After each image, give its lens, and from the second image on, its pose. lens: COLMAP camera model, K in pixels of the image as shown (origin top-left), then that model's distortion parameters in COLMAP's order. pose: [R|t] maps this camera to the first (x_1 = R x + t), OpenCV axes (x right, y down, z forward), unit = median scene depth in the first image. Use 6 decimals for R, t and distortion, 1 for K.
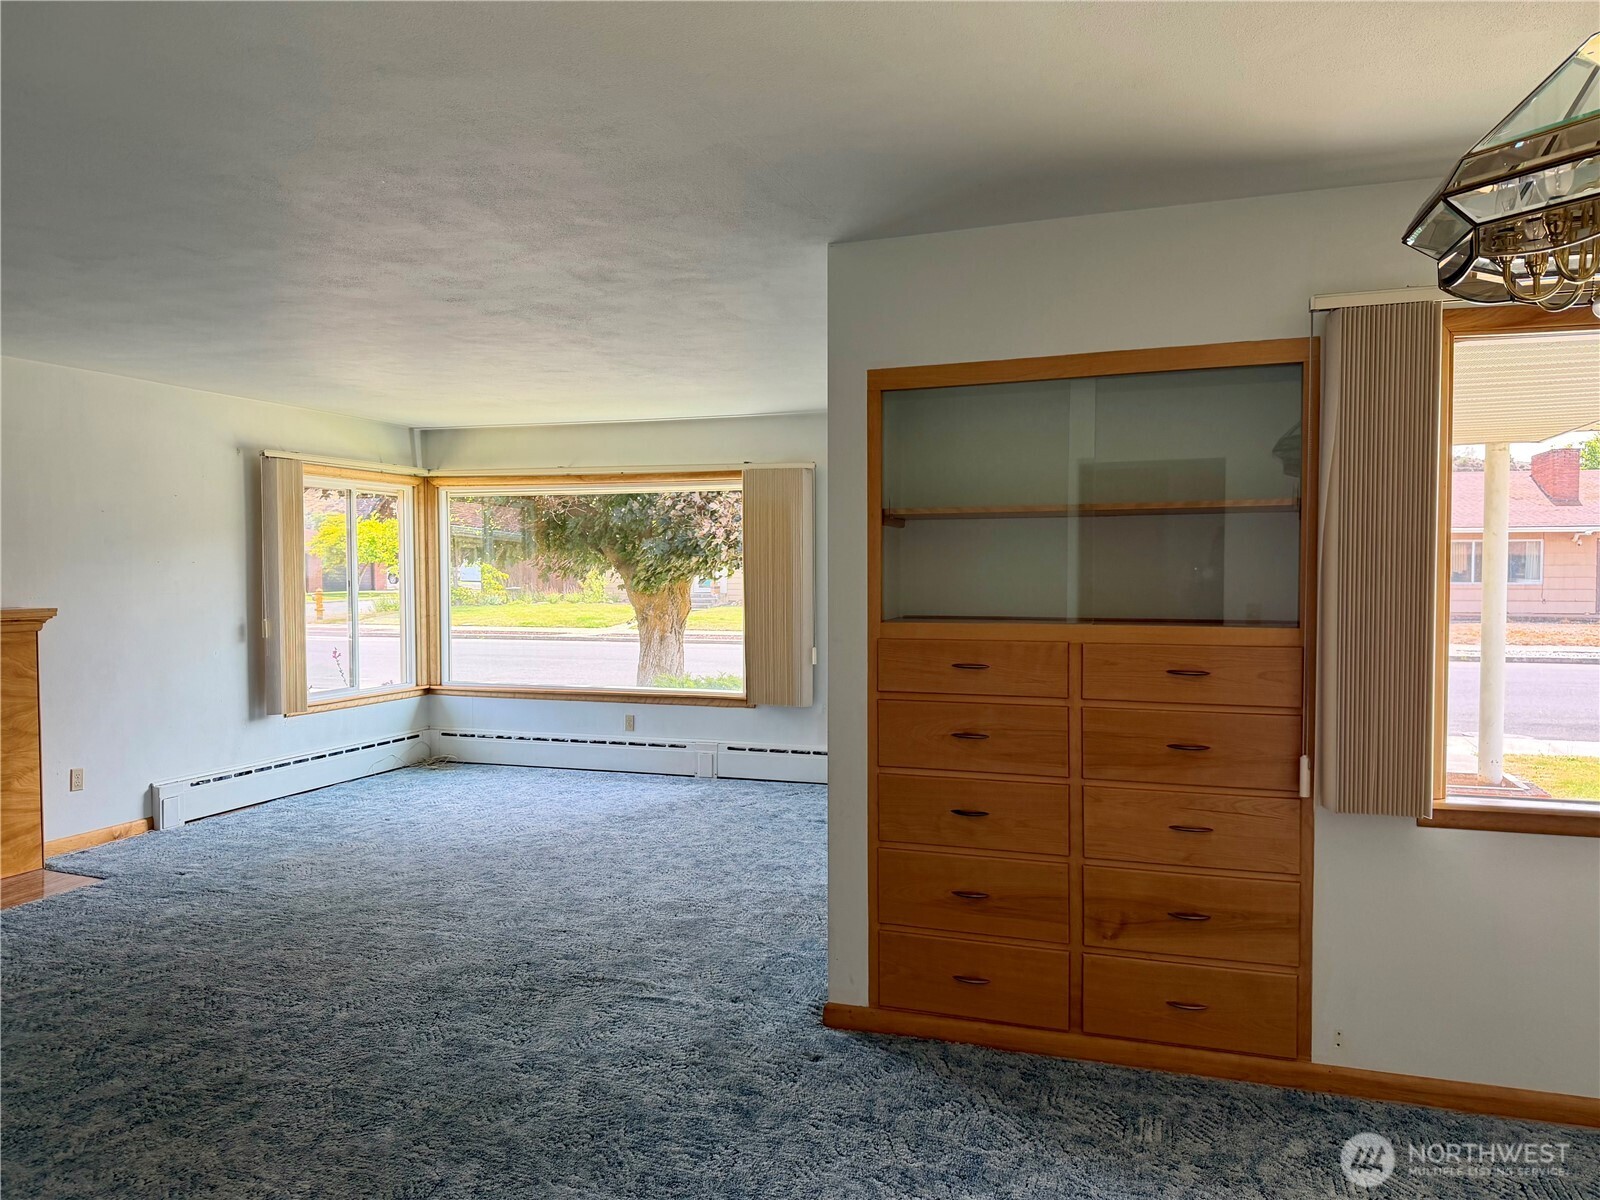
lens RADIAL K [[1118.2, 0, 805.5], [0, 1118.2, 604.8], [0, 0, 1]] dist [0.082408, -0.130171]
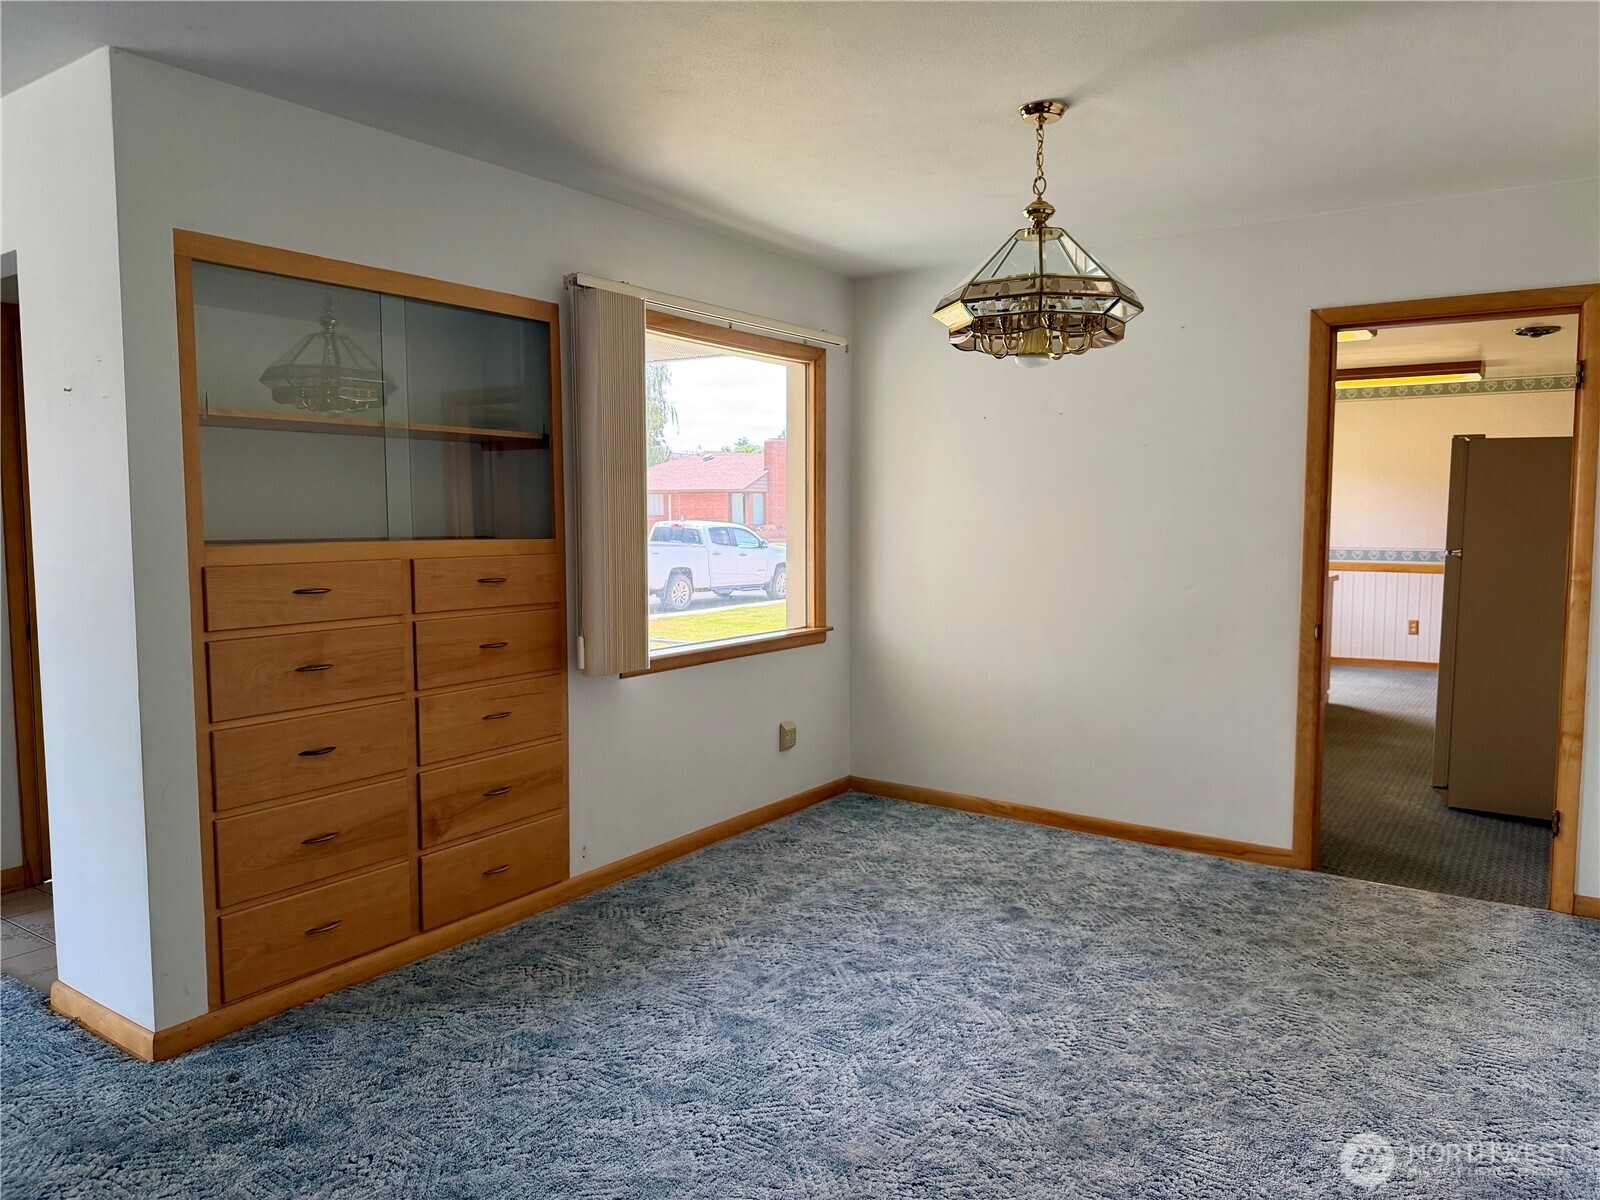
lens RADIAL K [[1122.3, 0, 796.3], [0, 1122.3, 598.4], [0, 0, 1]] dist [0.112001, -0.176247]
pose [[0.269422, -0.070572, 0.960433, -0.314552], [0.032113, 0.997415, 0.064281, 0.006748], [-0.962487, 0.013524, 0.270992, 0.182886]]
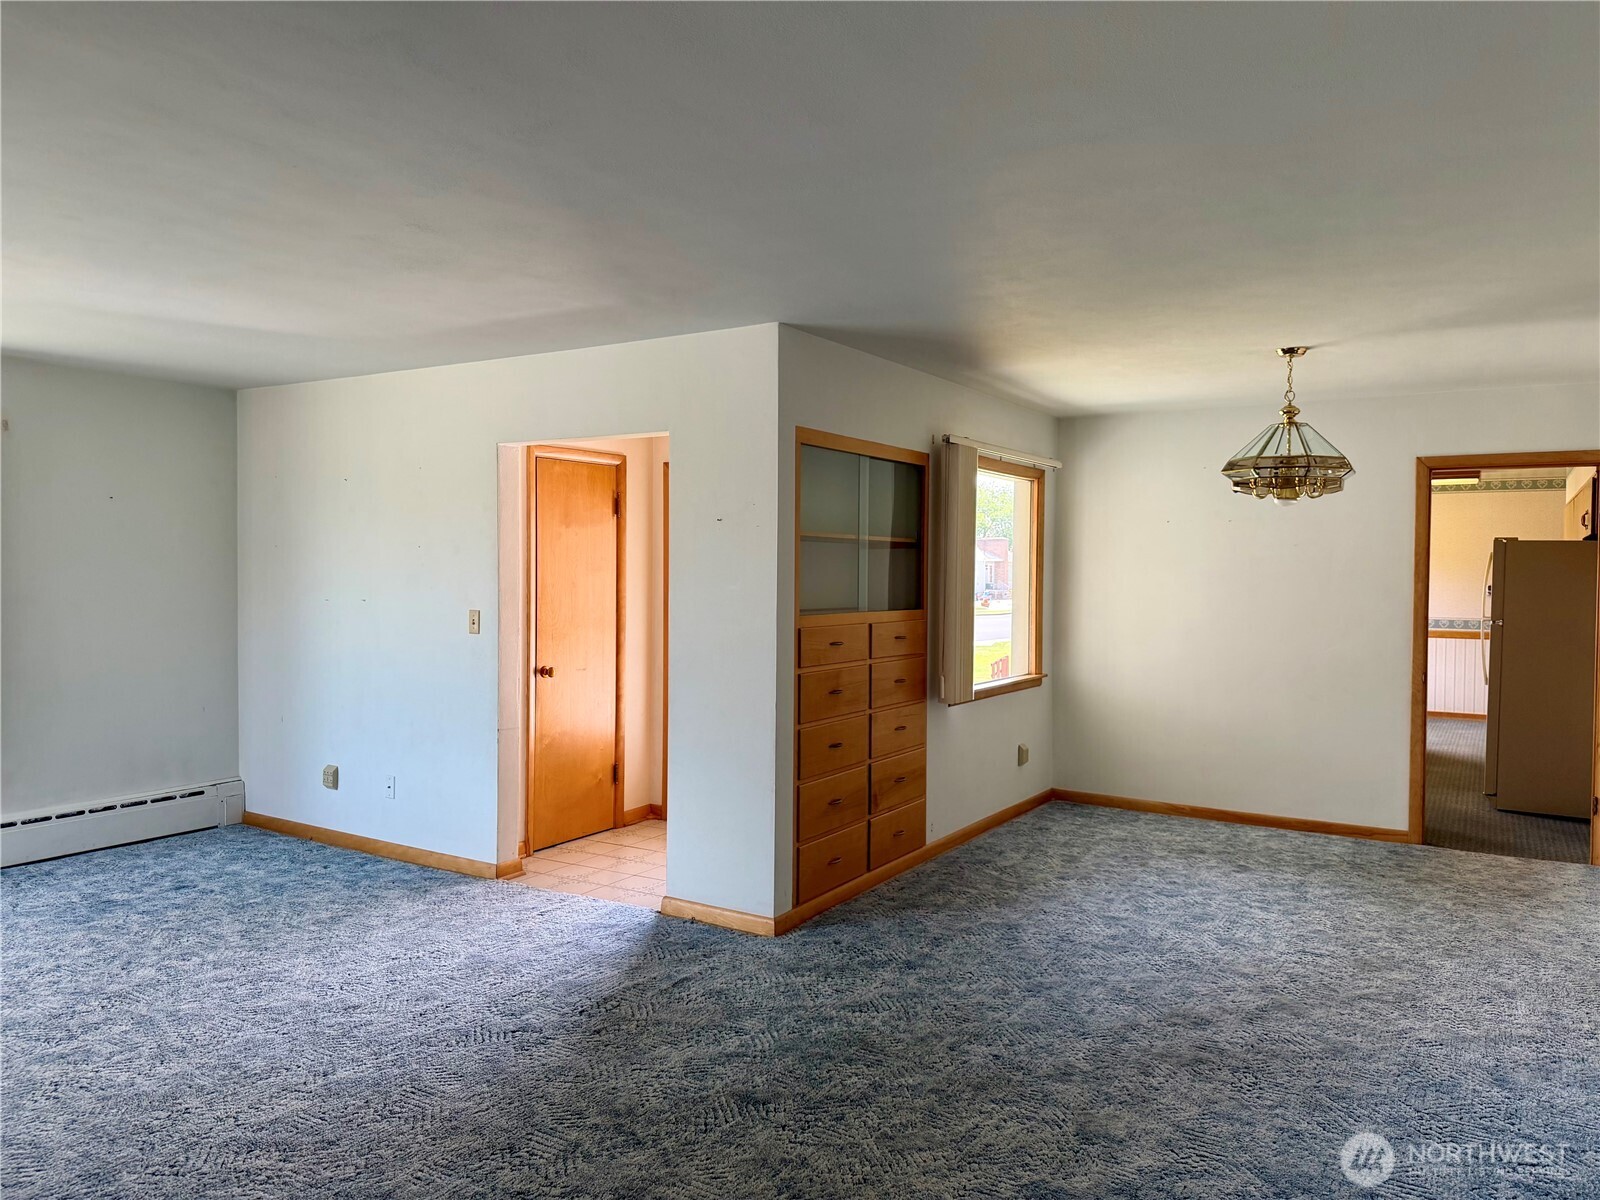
lens RADIAL K [[1124.1, 0, 794.6], [0, 1124.1, 587.5], [0, 0, 1]] dist [0.086244, -0.119599]
pose [[0.225816, -0.006543, 0.974148, -0.629074], [0.025739, 0.999668, 0.000747, -0.009543], [-0.973830, 0.024905, 0.225909, 0.356332]]
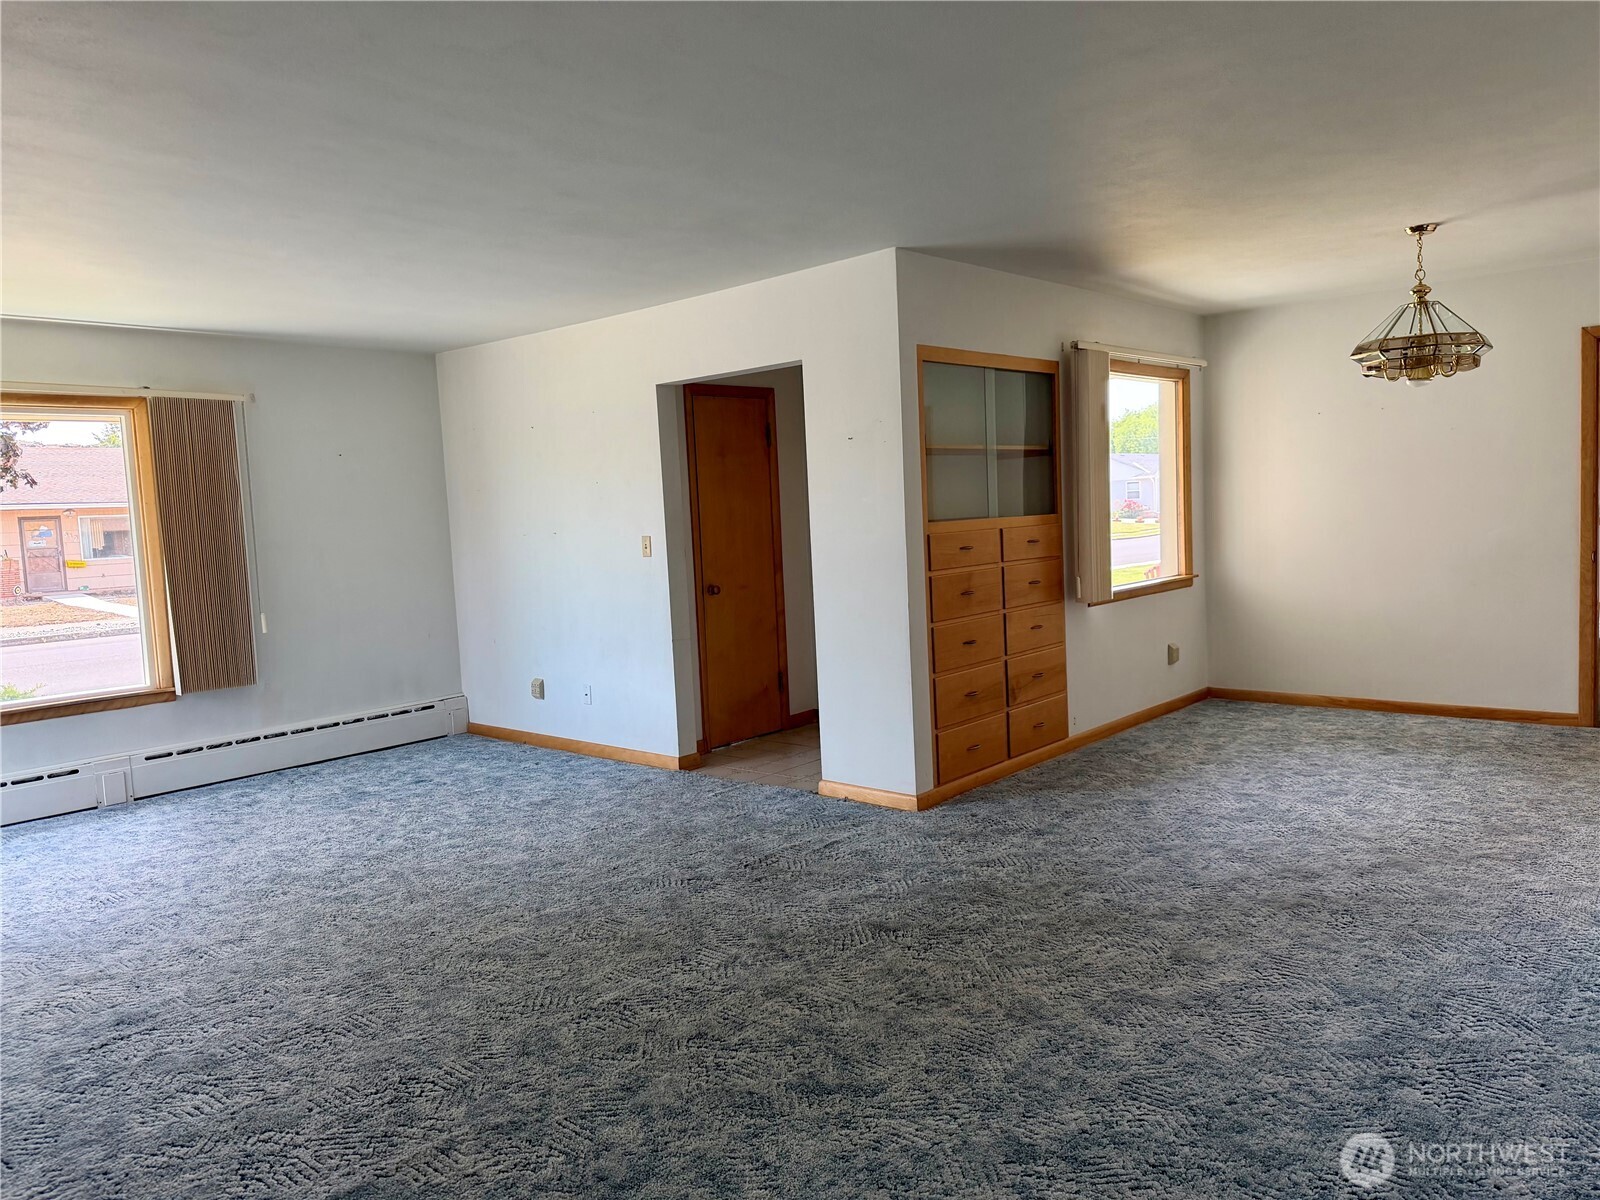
lens RADIAL K [[1122.3, 0, 796.3], [0, 1122.3, 598.4], [0, 0, 1]] dist [0.112001, -0.176247]
pose [[0.378962, -0.084969, 0.921503, -0.681708], [0.078109, 0.995159, 0.059638, 0.006772], [-0.922110, 0.049377, 0.383764, 0.307363]]
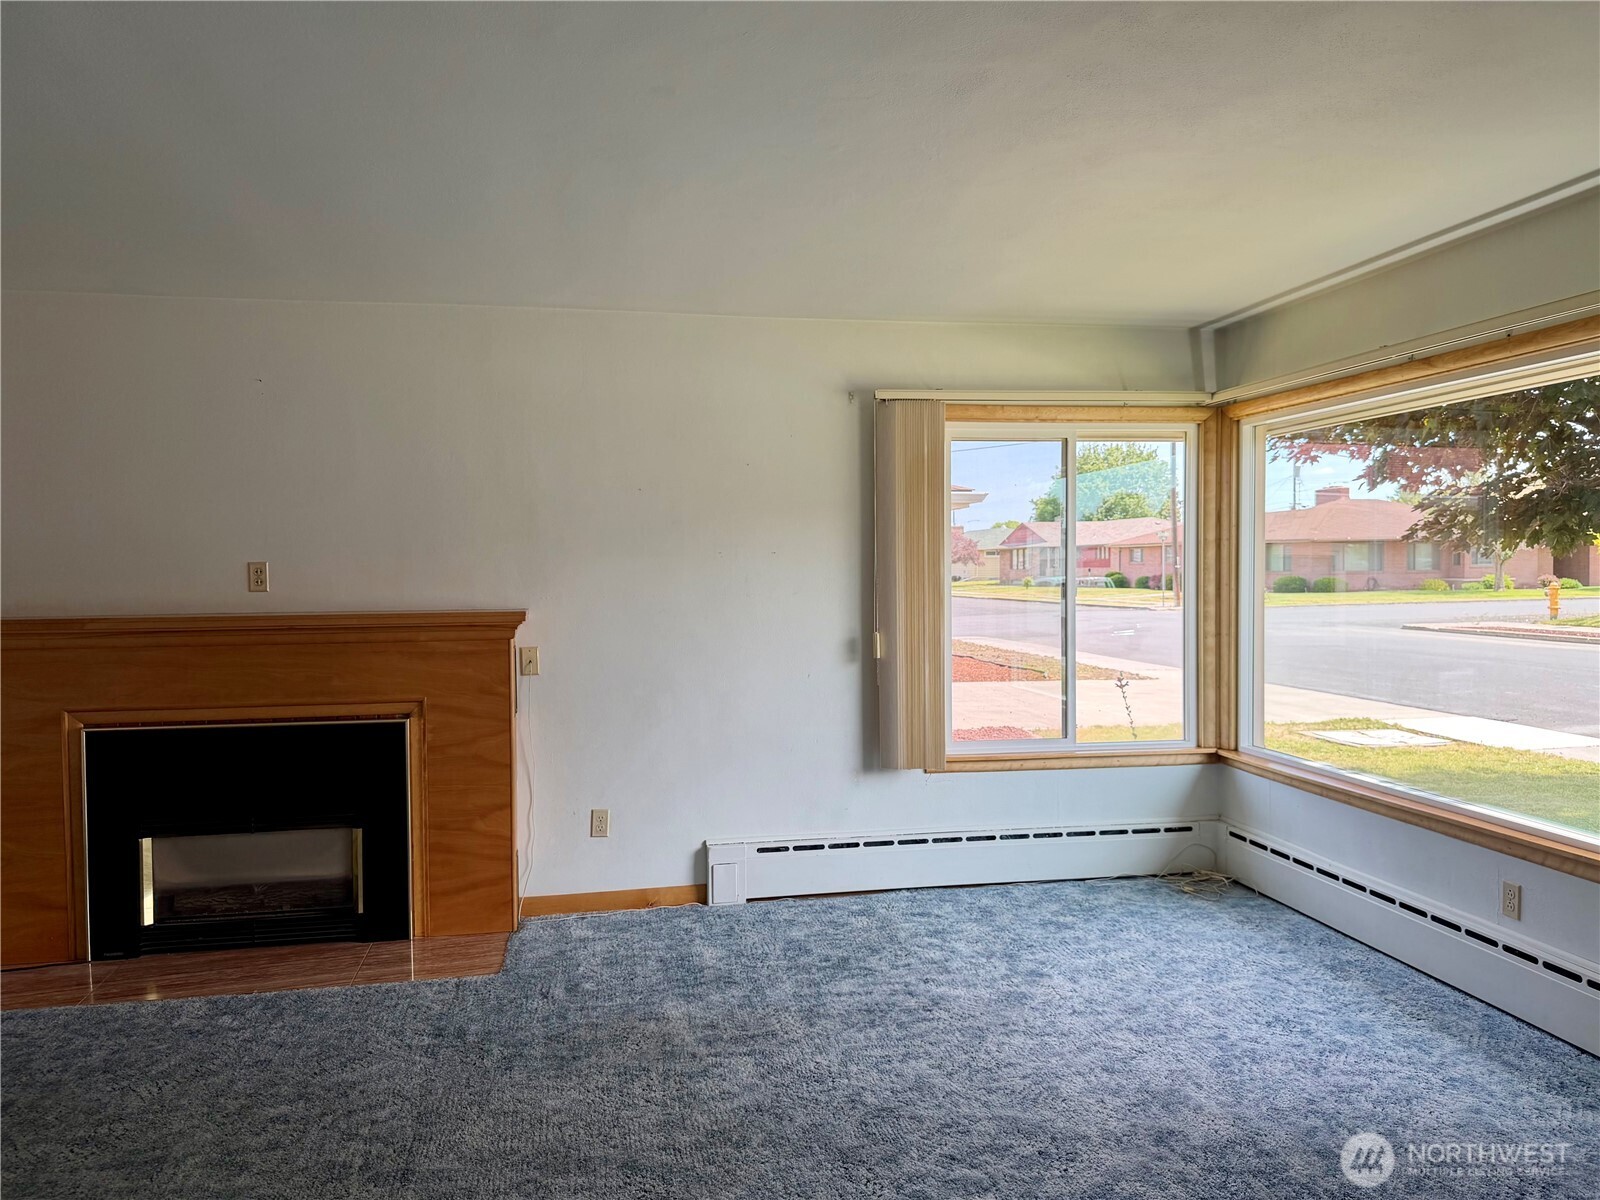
lens RADIAL K [[1135.6, 0, 797.5], [0, 1135.6, 606.7], [0, 0, 1]] dist [0.055723, -0.094756]
pose [[0.500861, 0.030847, -0.864978, 0.103471], [-0.020778, 0.999505, 0.023613, -0.018485], [0.865278, 0.006146, 0.501254, 0.607712]]
